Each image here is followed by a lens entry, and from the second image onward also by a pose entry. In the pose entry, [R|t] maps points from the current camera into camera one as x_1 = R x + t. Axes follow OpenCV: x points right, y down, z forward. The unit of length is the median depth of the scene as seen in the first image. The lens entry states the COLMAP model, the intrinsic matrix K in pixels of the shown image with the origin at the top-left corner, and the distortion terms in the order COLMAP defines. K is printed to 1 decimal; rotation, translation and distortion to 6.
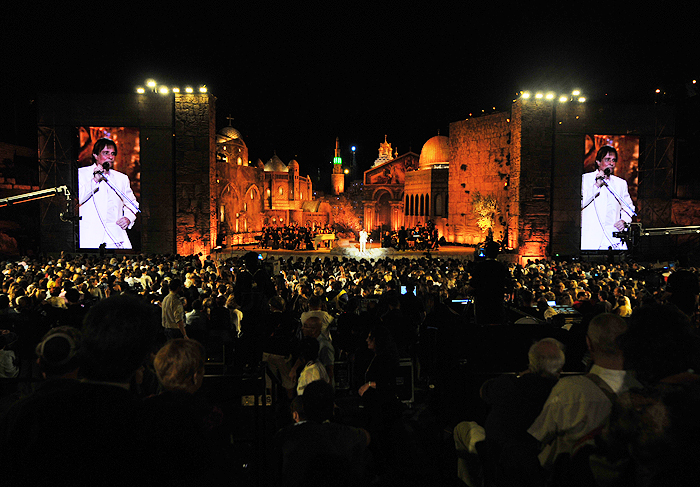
lens RADIAL K [[558.2, 0, 361.9], [0, 558.2, 239.4], [0, 0, 1]] dist [0.032891, 0.000584]
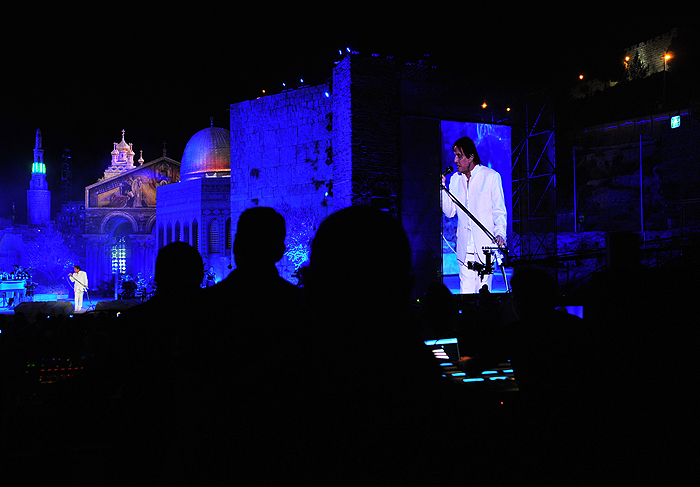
lens RADIAL K [[757.2, 0, 350.0], [0, 757.2, 243.5], [0, 0, 1]] dist [0.053869, -0.014323]
pose [[0.944630, -0.000752, 0.328137, 0.003798], [0.030406, 0.995896, -0.085249, 0.024455], [-0.326726, 0.090506, 0.940776, 0.170378]]
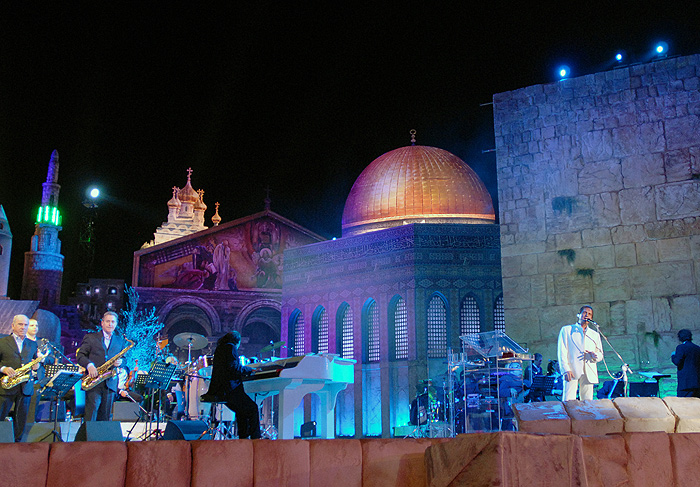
lens RADIAL K [[783.3, 0, 412.1], [0, 783.3, 228.2], [0, 0, 1]] dist [-0.057384, 0.020292]
pose [[0.819328, 0.127810, 0.558897, -0.161513], [0.055789, 0.952435, -0.299591, 0.025159], [-0.570604, 0.276644, 0.773227, 0.666070]]
